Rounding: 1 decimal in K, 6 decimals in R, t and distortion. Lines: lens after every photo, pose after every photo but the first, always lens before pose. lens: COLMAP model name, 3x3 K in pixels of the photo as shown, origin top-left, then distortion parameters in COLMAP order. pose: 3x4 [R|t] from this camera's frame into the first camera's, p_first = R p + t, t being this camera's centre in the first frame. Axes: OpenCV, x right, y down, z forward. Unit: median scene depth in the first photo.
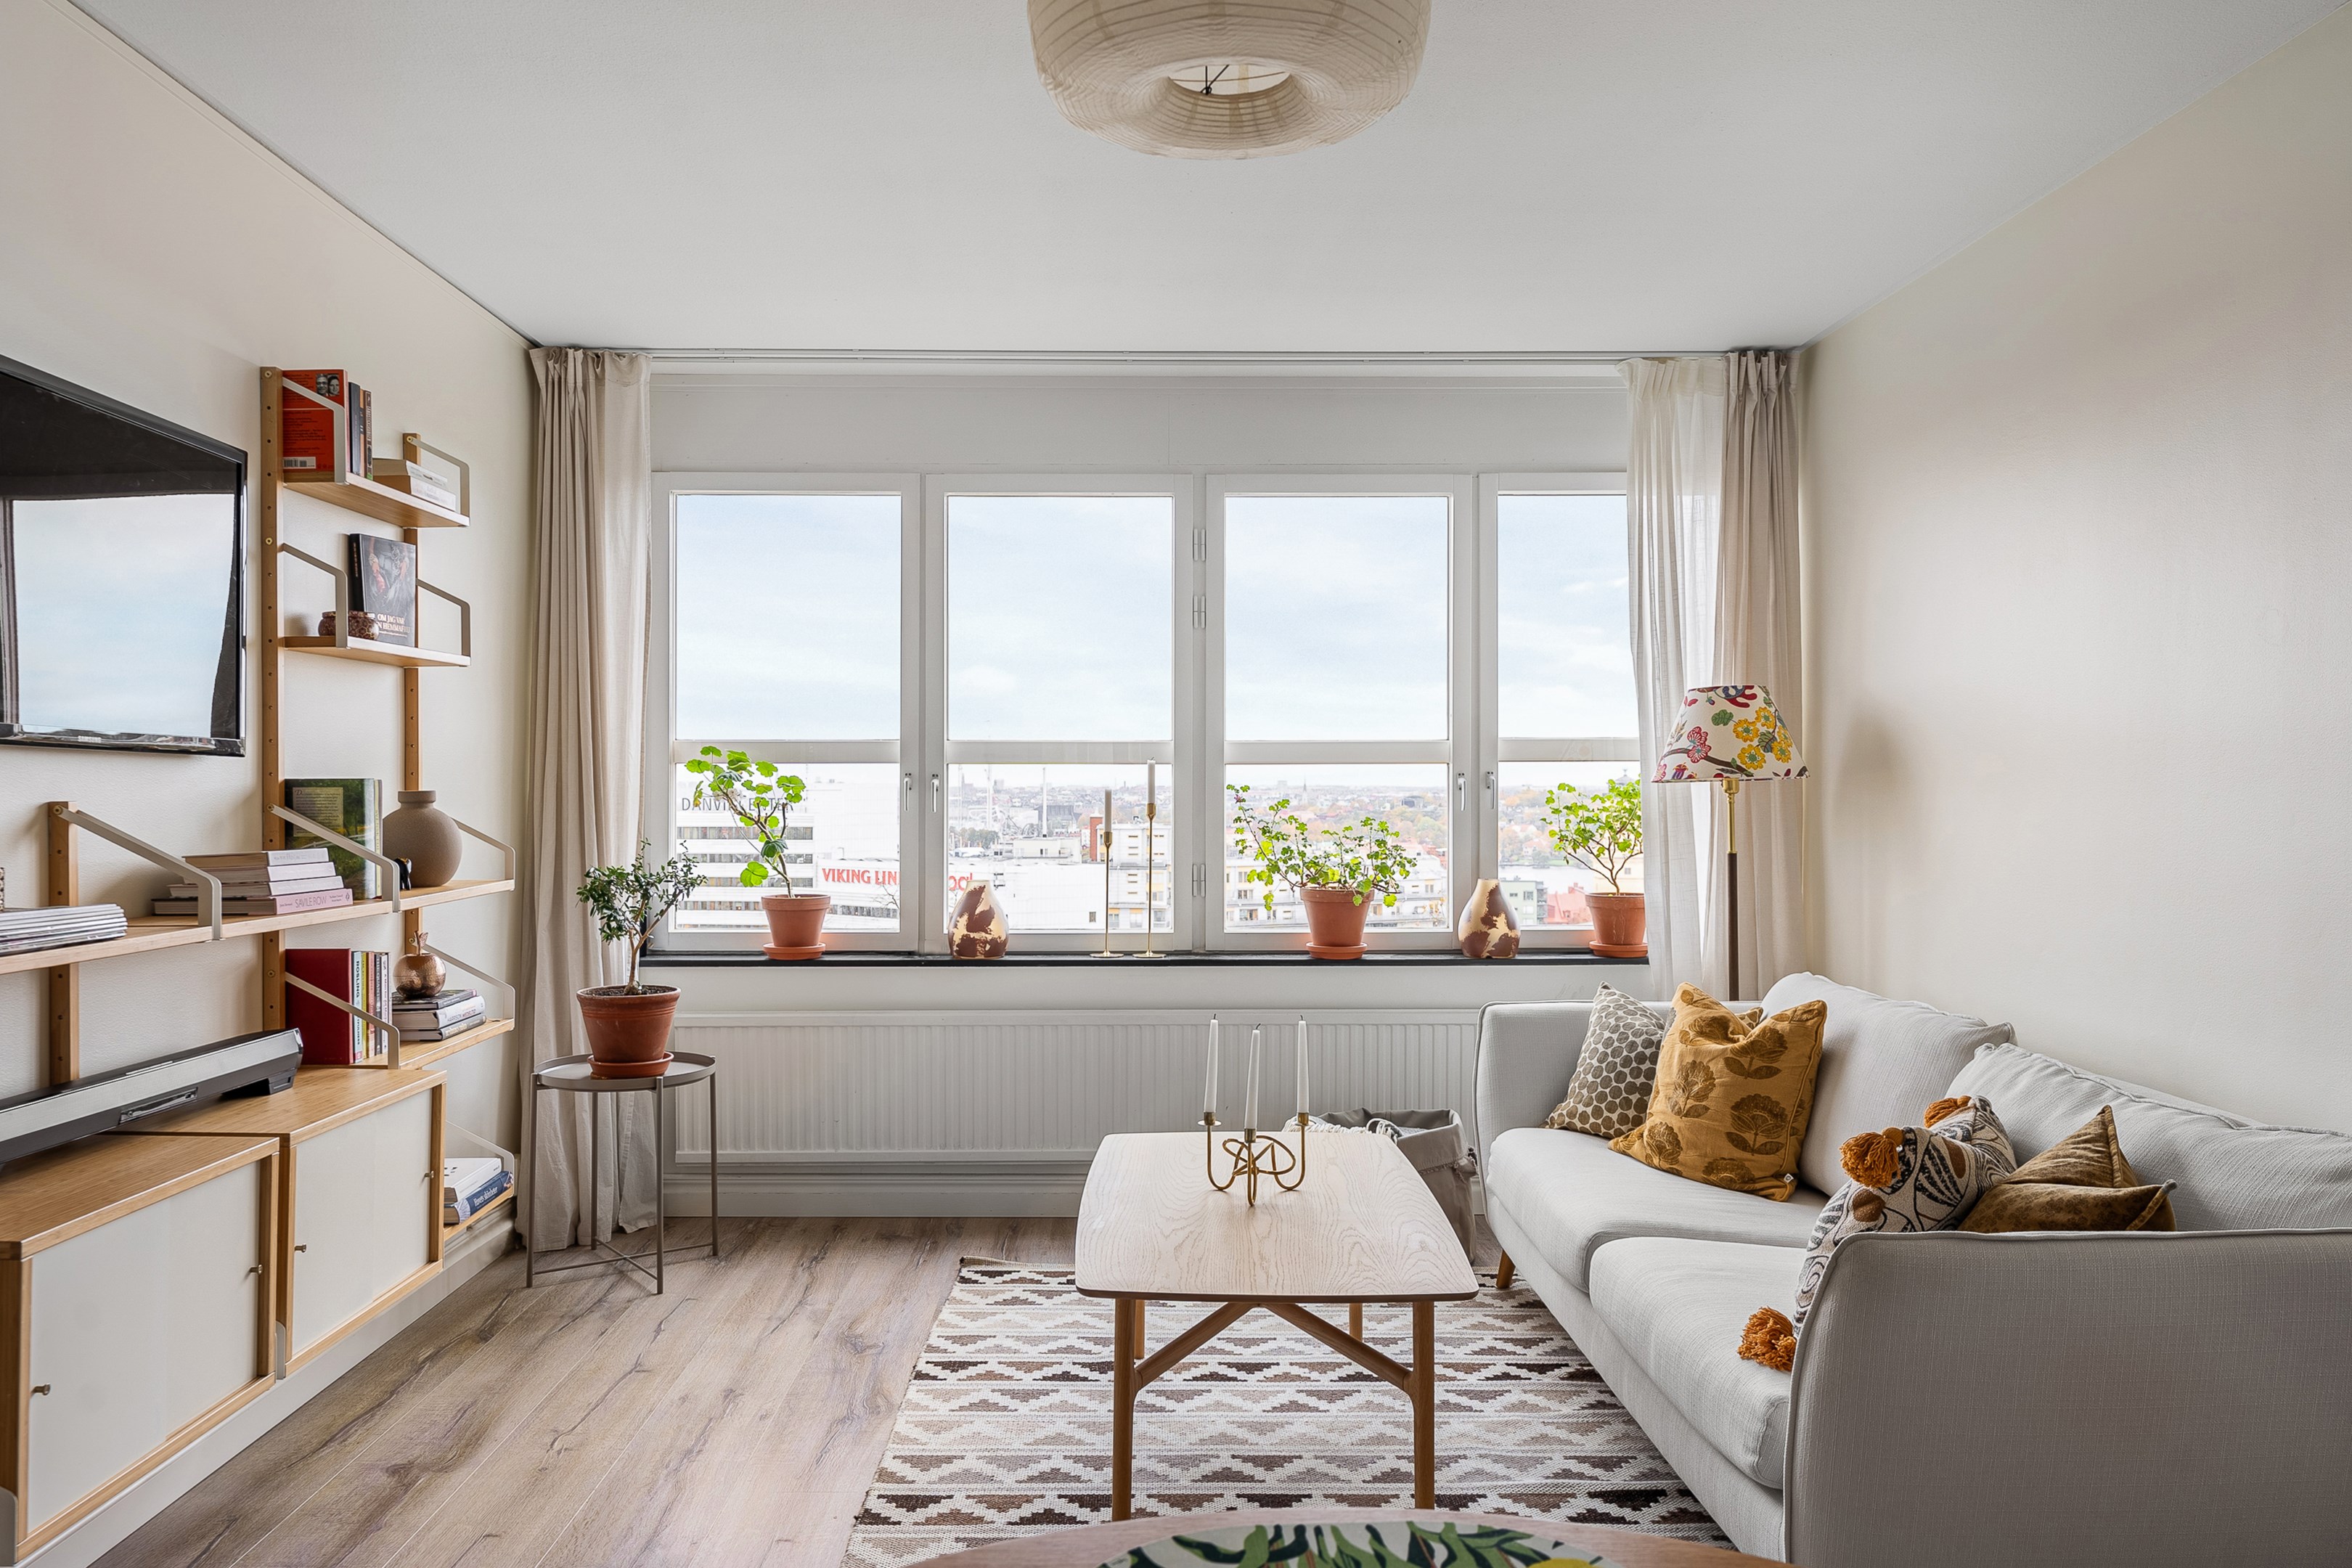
lens RADIAL K [[1685.4, 0, 1173.2], [0, 1685.4, 767.9], [0, 0, 1]] dist [-0.001246, 0.004012]
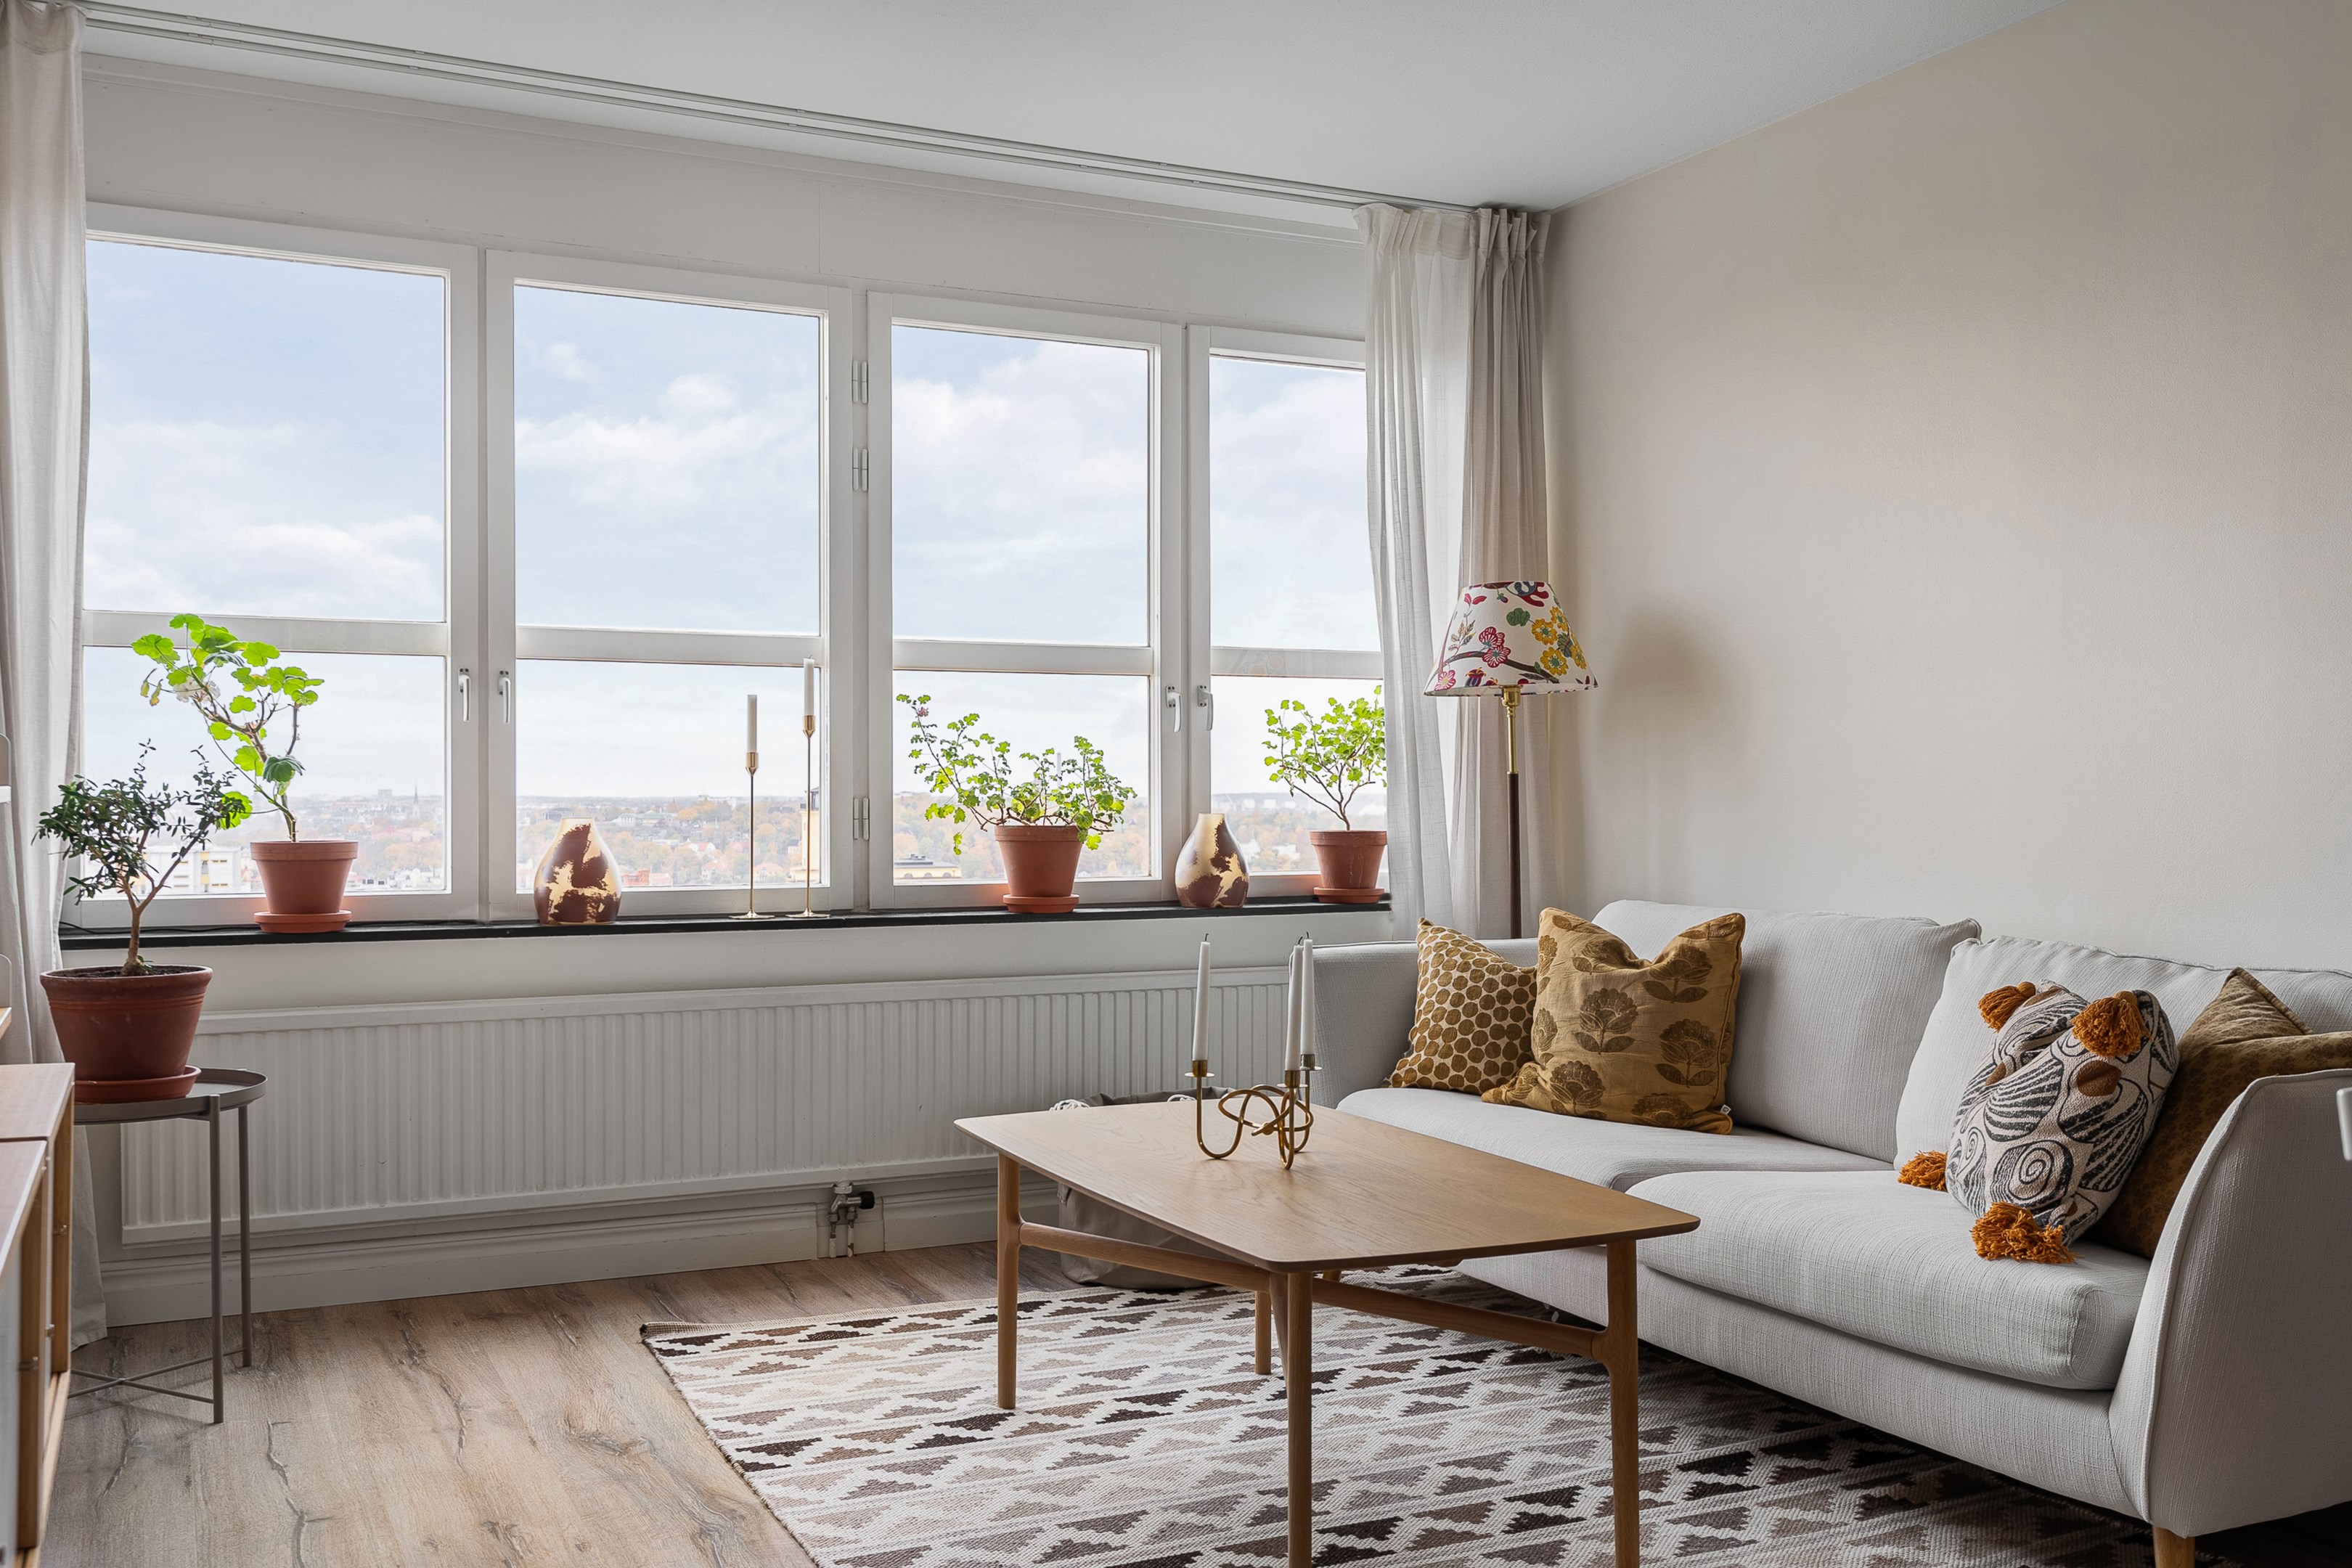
lens RADIAL K [[2034.0, 0, 1195.1], [0, 2034.0, 775.4], [0, 0, 1]] dist [0.014902, -0.019359]
pose [[0.908505, 0.002891, 0.417864, -0.292424], [-0.004242, 0.999988, 0.002303, 0.055220], [-0.417852, -0.003865, 0.908507, 0.116233]]
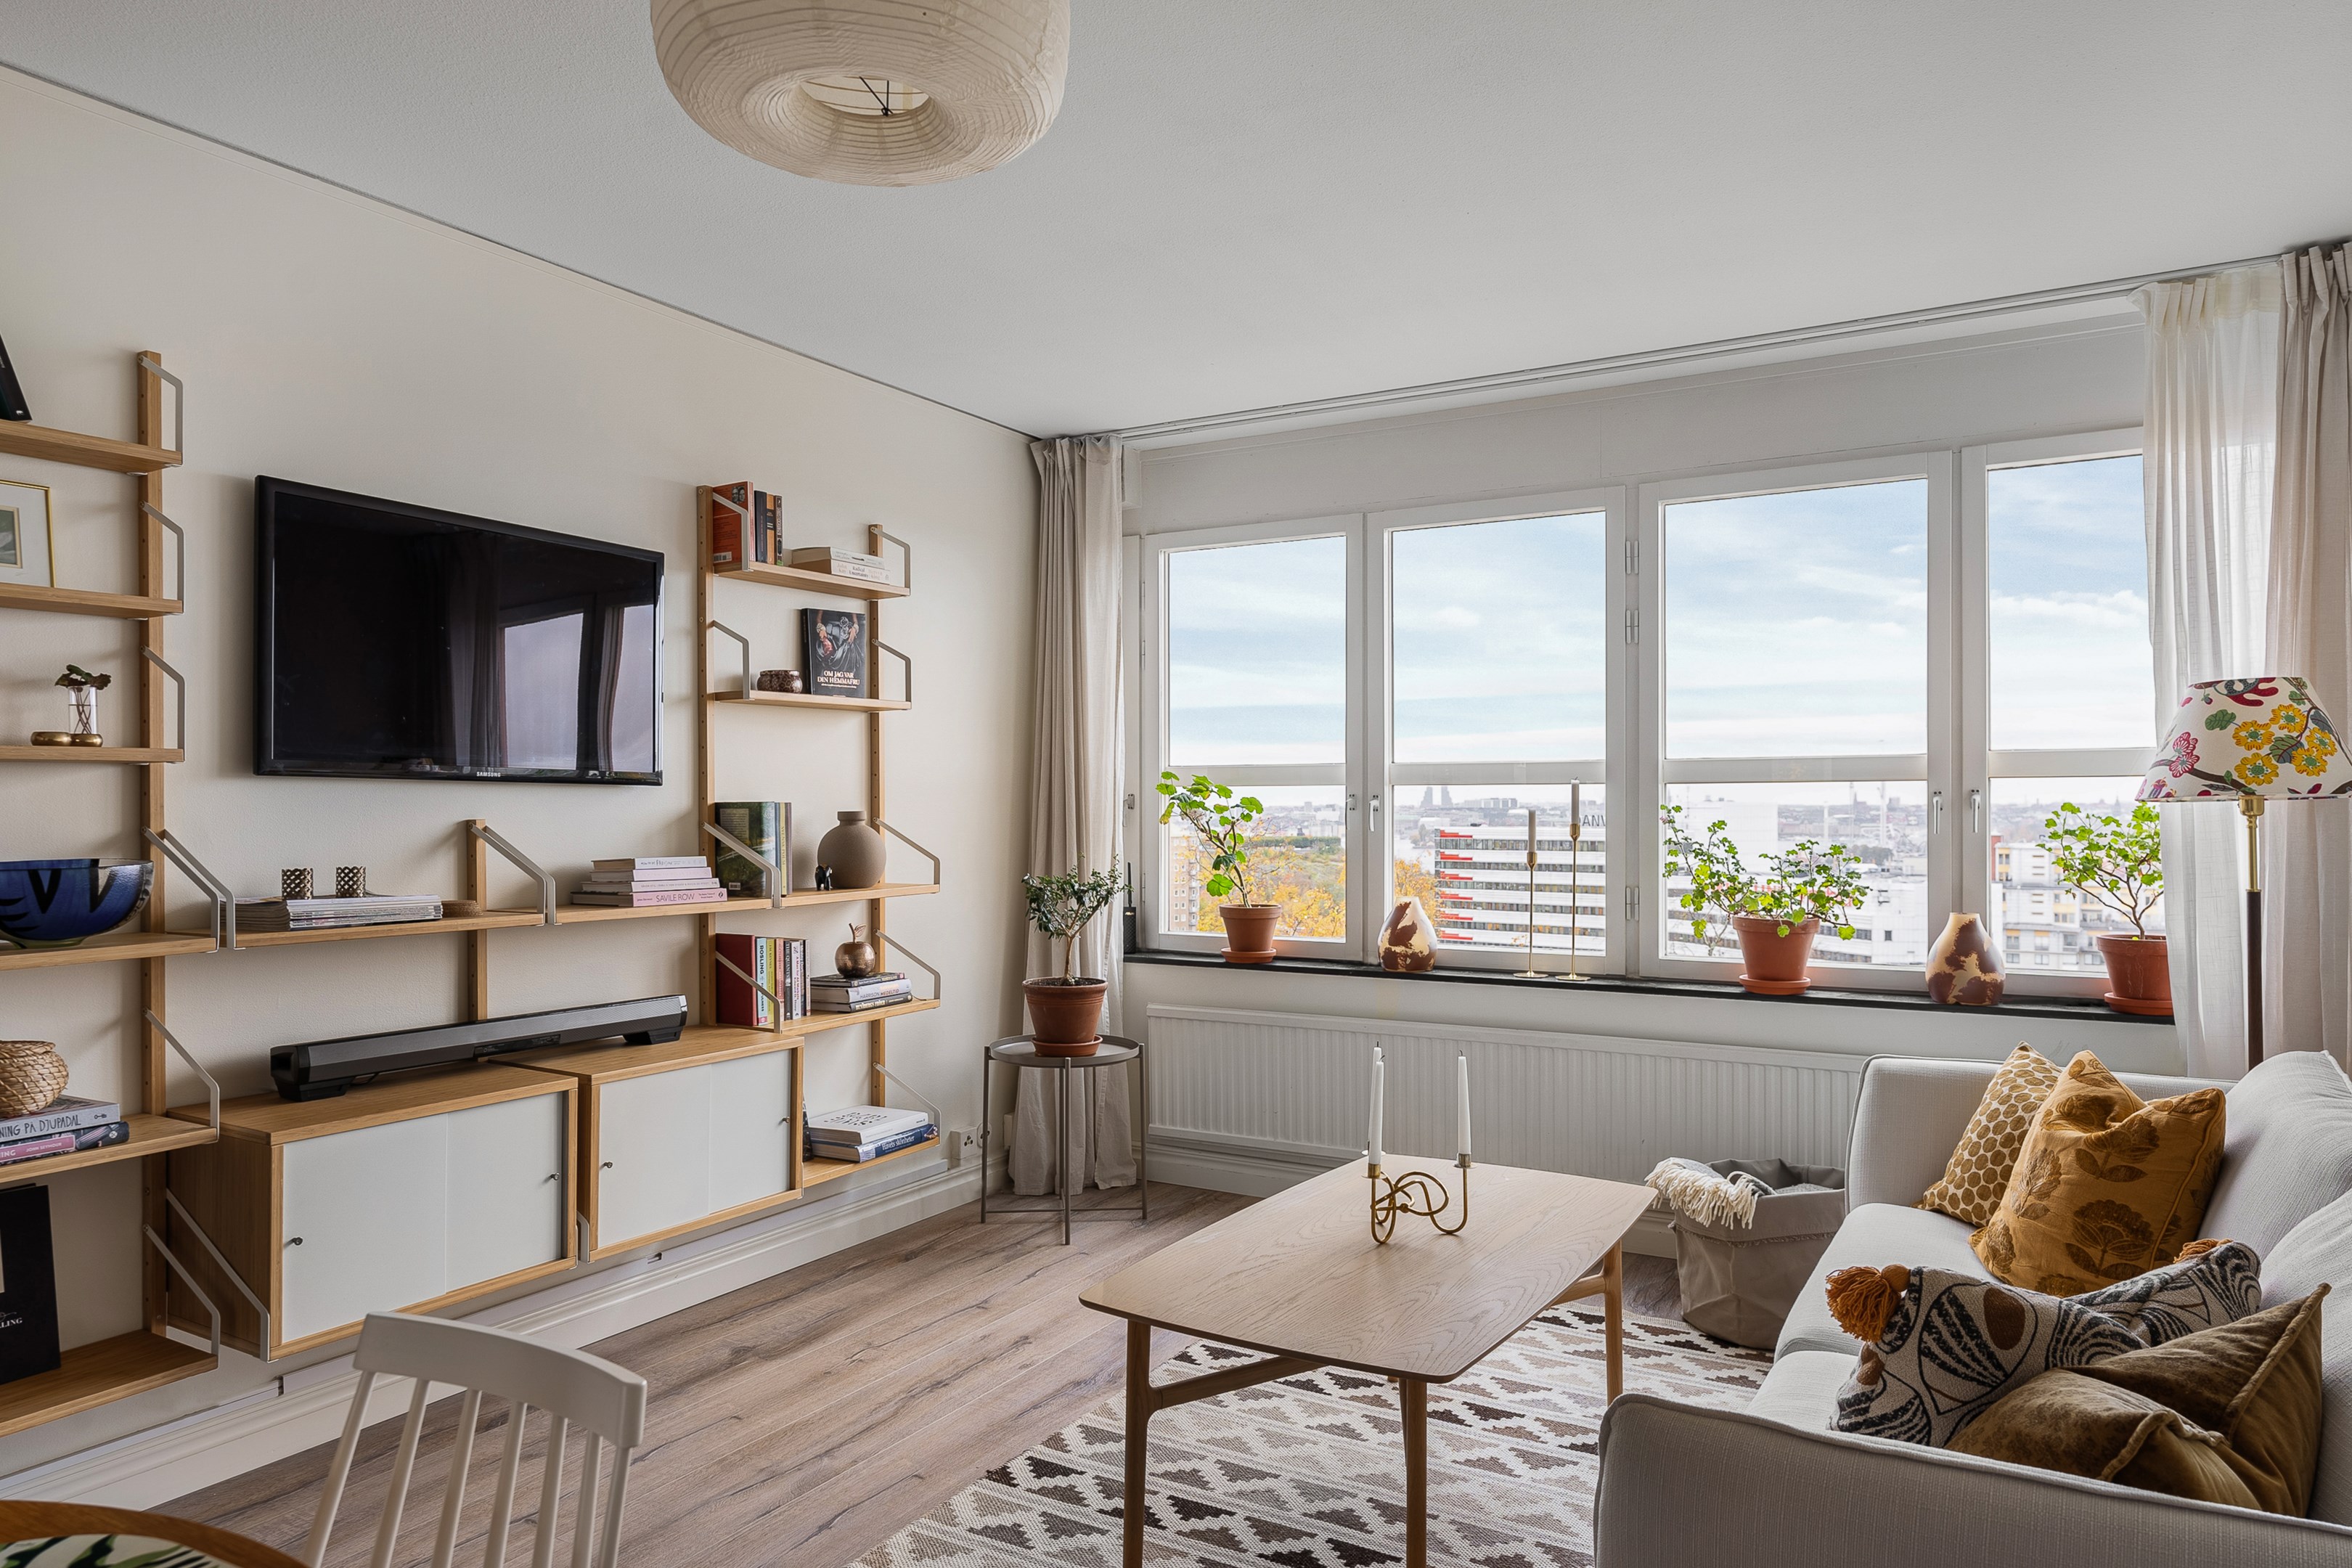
lens RADIAL K [[1502.9, 0, 1155.7], [0, 1502.9, 788.2], [0, 0, 1]] dist [-0.002069, 0.001569]
pose [[0.854233, -0.006658, -0.519848, 0.287749], [0.007070, 0.999974, -0.001190, -0.000485], [0.519843, -0.002658, 0.854258, 0.149434]]
